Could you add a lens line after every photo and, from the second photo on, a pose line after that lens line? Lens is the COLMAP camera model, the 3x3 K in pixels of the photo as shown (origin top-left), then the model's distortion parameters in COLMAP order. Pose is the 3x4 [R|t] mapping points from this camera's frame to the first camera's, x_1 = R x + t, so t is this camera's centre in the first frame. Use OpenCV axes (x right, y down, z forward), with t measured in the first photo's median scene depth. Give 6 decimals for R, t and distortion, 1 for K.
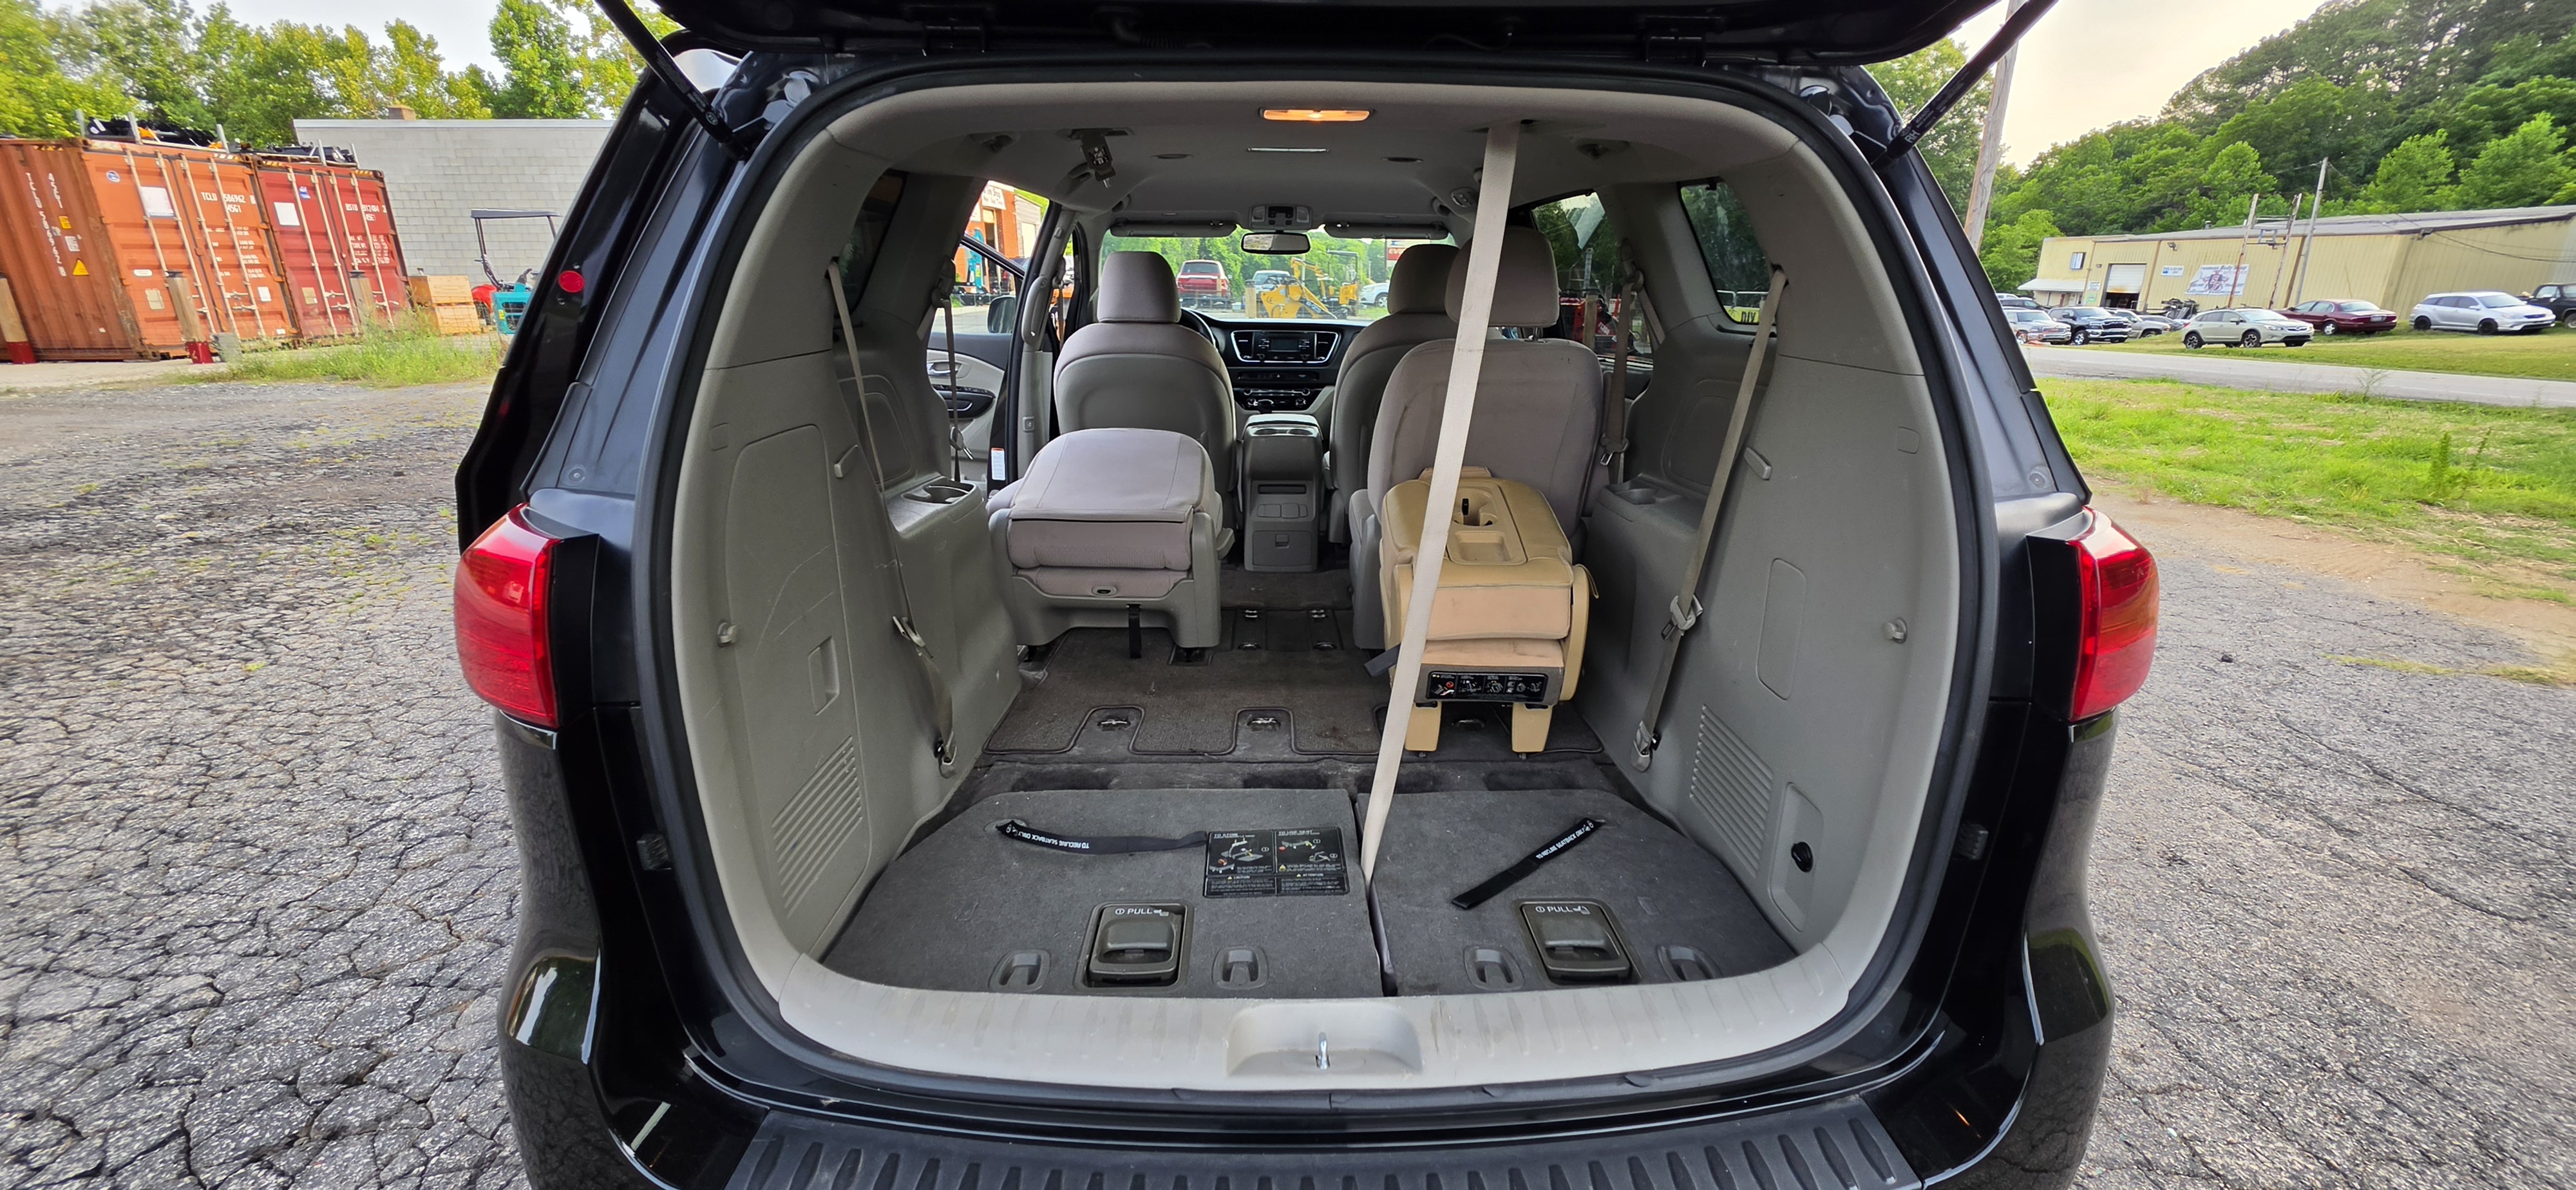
lens RADIAL K [[1039.4, 0, 1301.4], [0, 1039.4, 584.4], [0, 0, 1]] dist [0.002544, -0.000449]
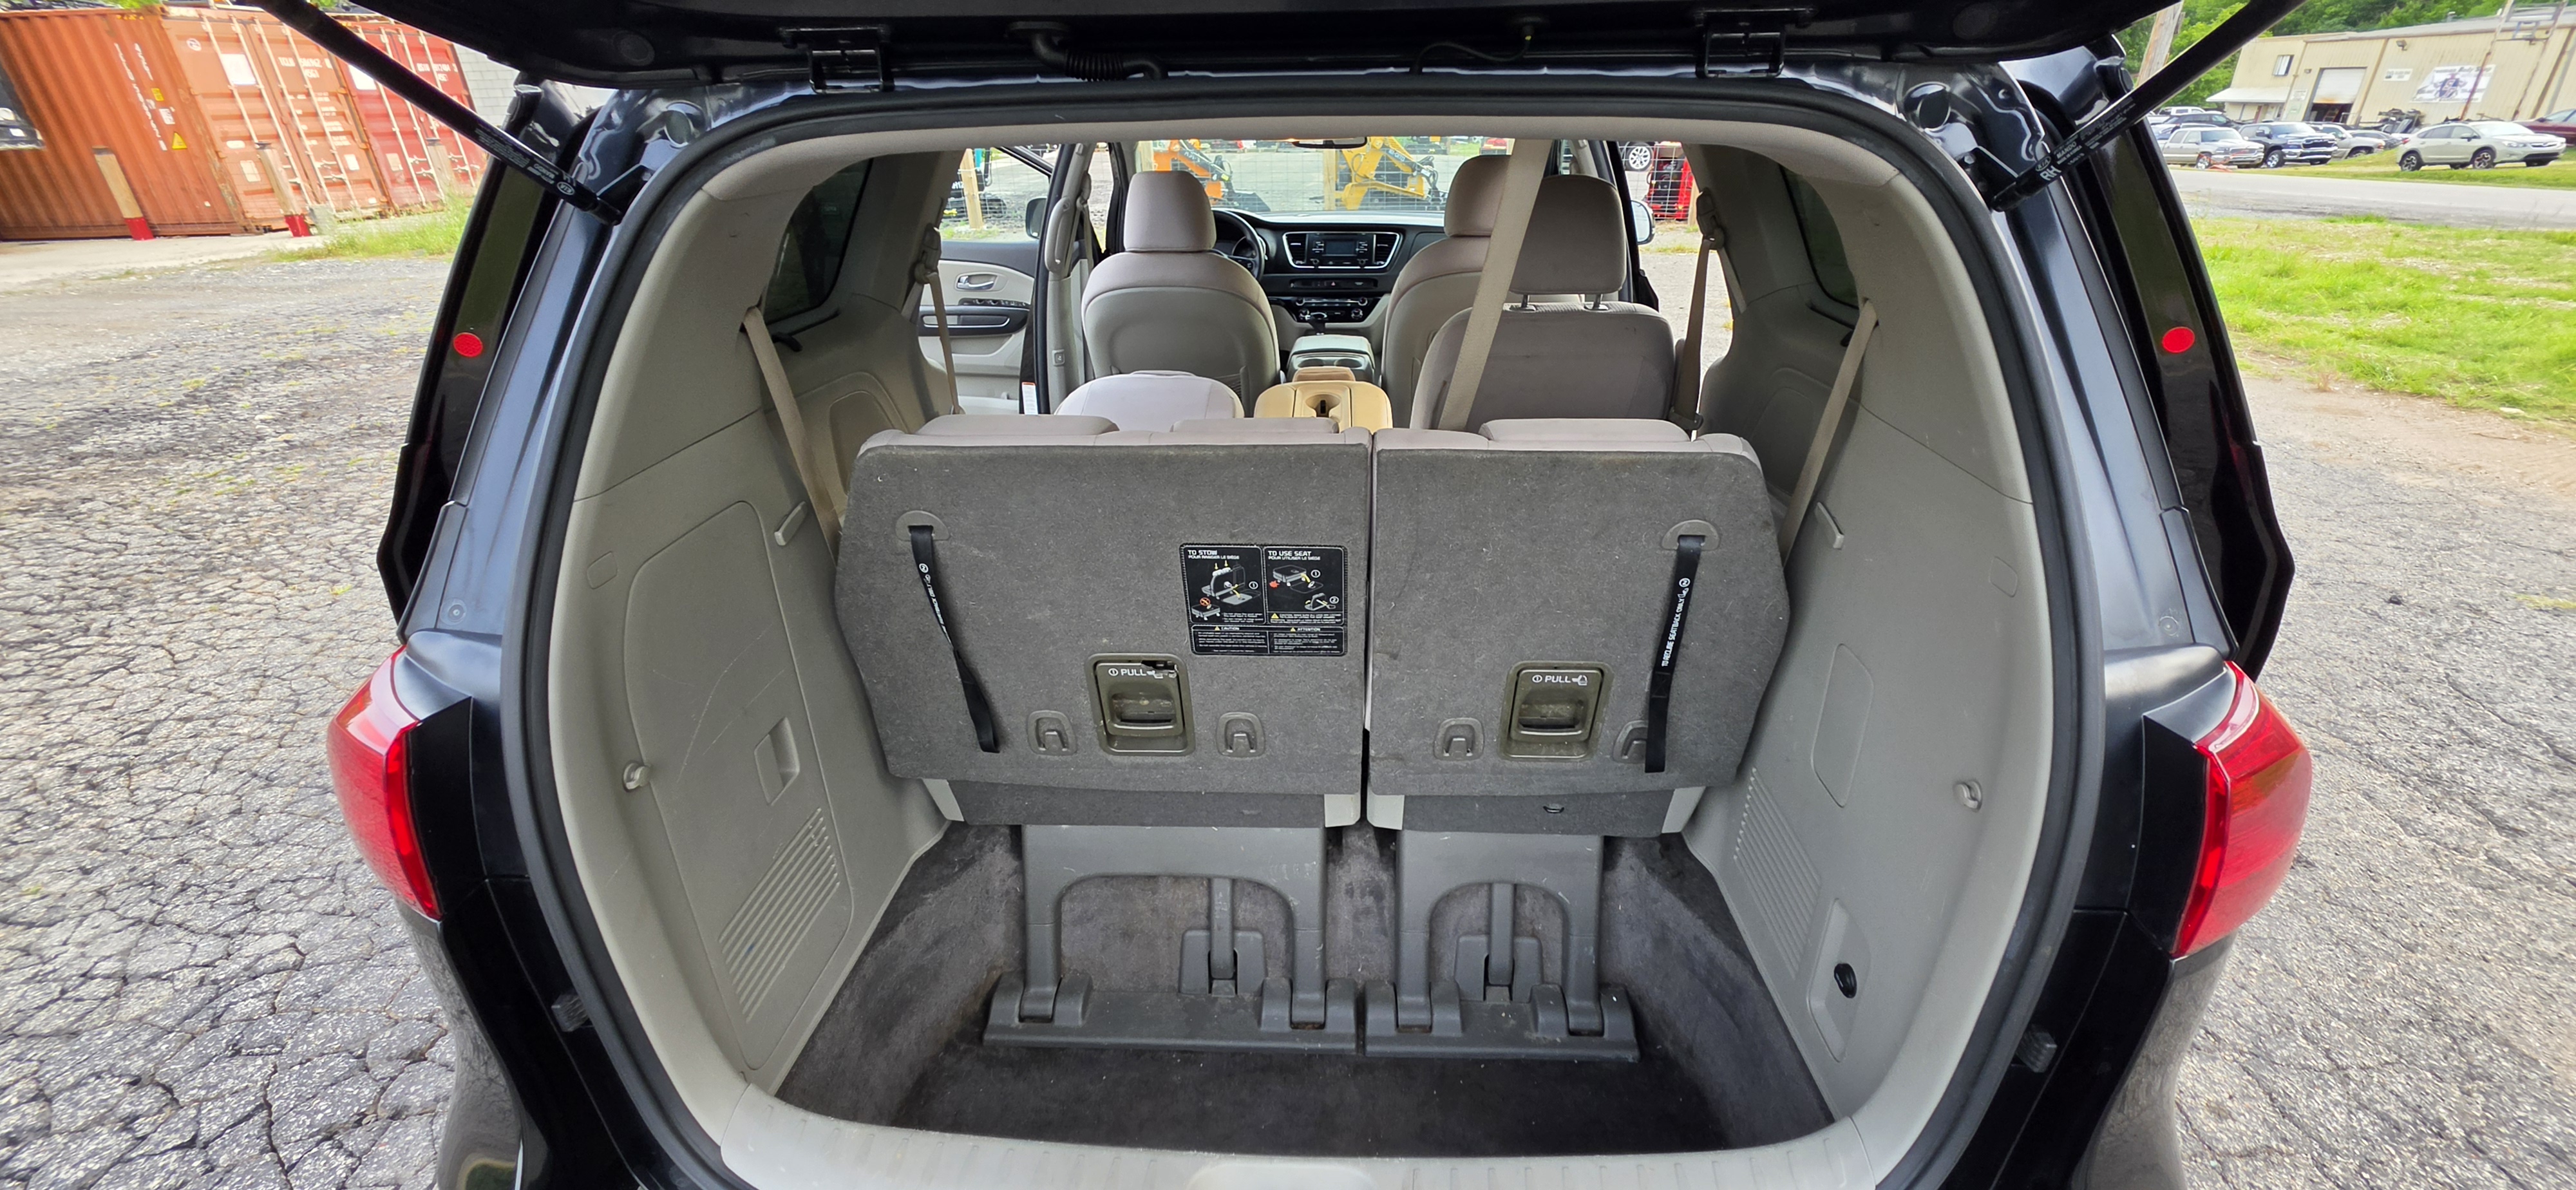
lens RADIAL K [[1039.4, 0, 1299.7], [0, 1039.4, 591.7], [0, 0, 1]] dist [0.002544, -0.000449]
pose [[0.996538, 0.018483, -0.081061, 0.034507], [-0.005893, 0.988227, 0.152879, -0.088866], [0.082933, -0.151872, 0.984915, 0.059691]]
